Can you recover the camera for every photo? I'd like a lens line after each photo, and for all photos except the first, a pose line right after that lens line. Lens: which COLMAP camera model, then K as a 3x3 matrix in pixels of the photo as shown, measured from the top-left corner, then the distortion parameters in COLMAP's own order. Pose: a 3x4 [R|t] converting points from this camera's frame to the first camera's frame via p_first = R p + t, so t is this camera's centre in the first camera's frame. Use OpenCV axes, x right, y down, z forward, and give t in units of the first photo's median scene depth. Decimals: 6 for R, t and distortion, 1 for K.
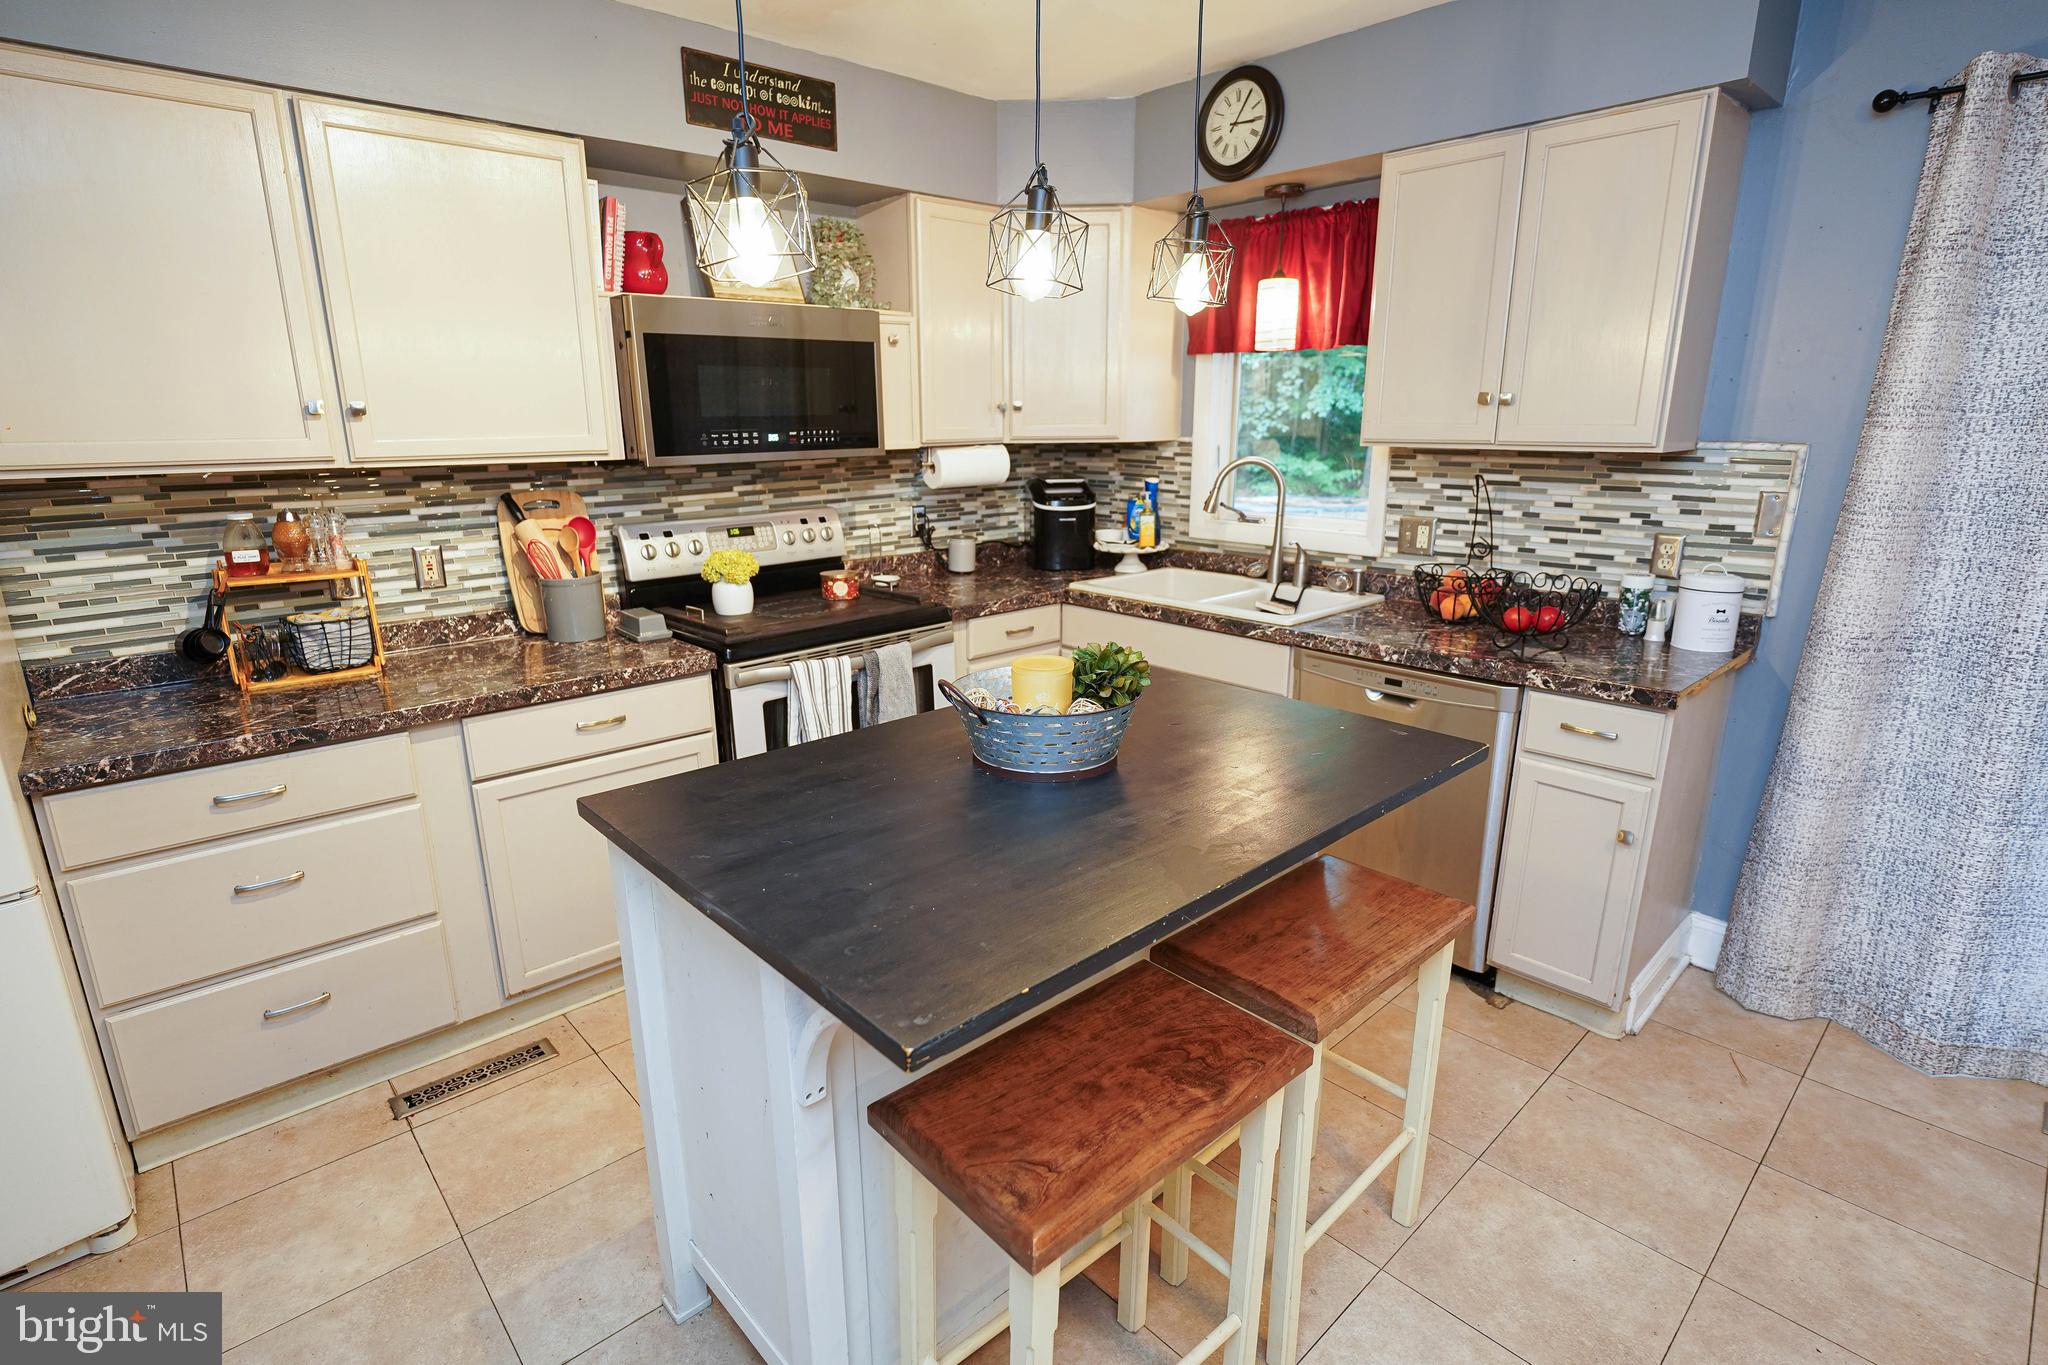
lens RADIAL K [[1001.3, 0, 1024.0], [0, 1001.3, 682.5], [0, 0, 1]] dist [-0.001474, -0.000215]
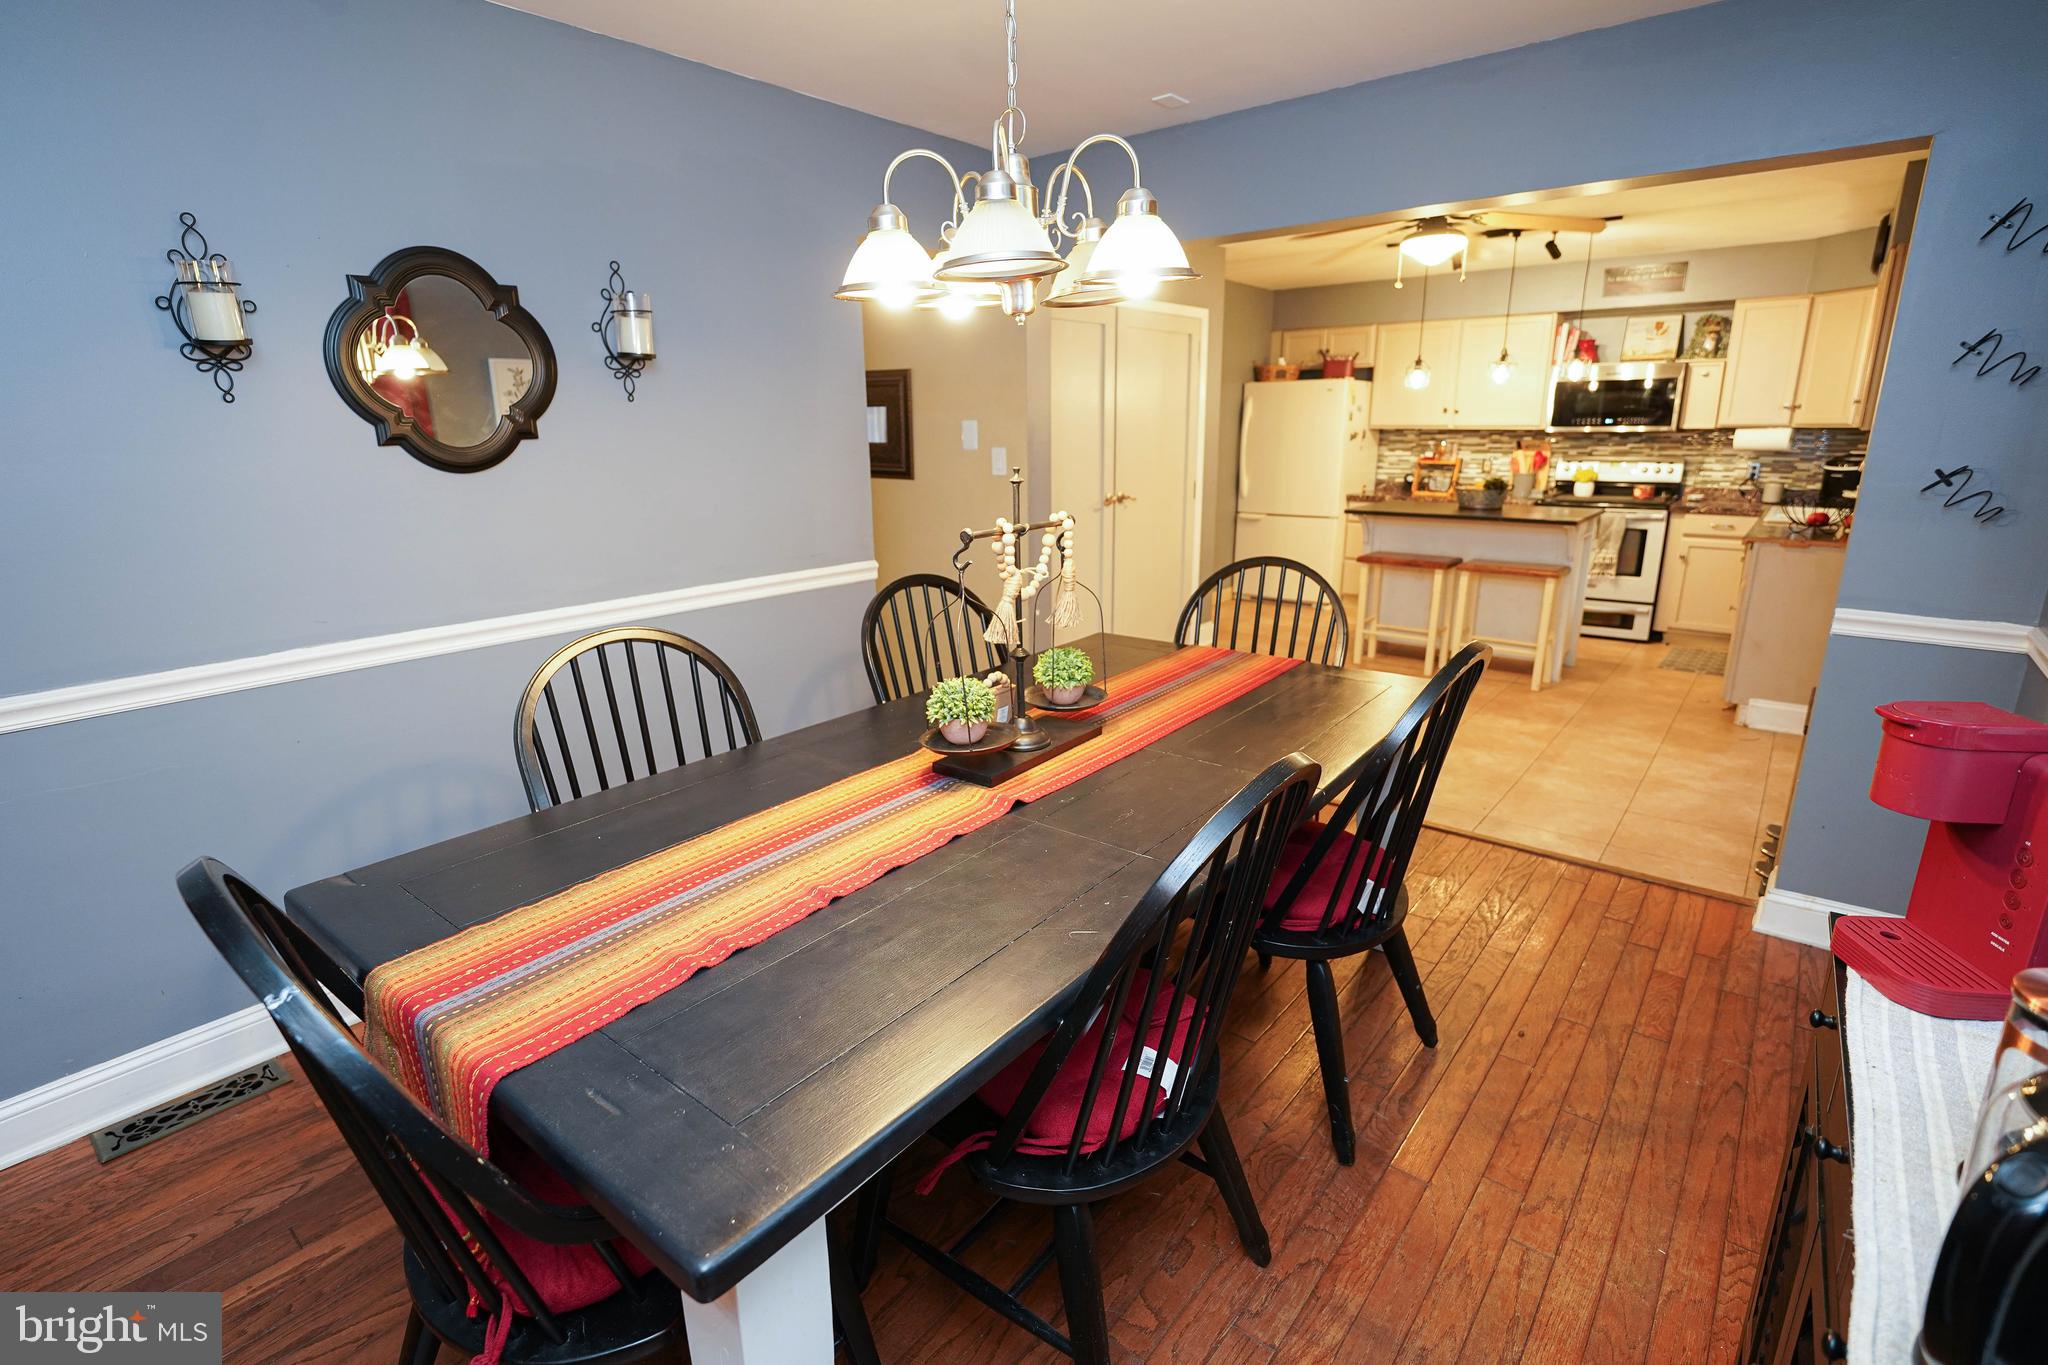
lens RADIAL K [[963.8, 0, 1024.0], [0, 963.8, 682.5], [0, 0, 1]] dist [-0.005479, -0.000763]
pose [[0.159604, 0.266765, -0.950454, 1.821521], [-0.246616, 0.943043, 0.223272, 0.166880], [0.955880, 0.198762, 0.216302, -0.668922]]
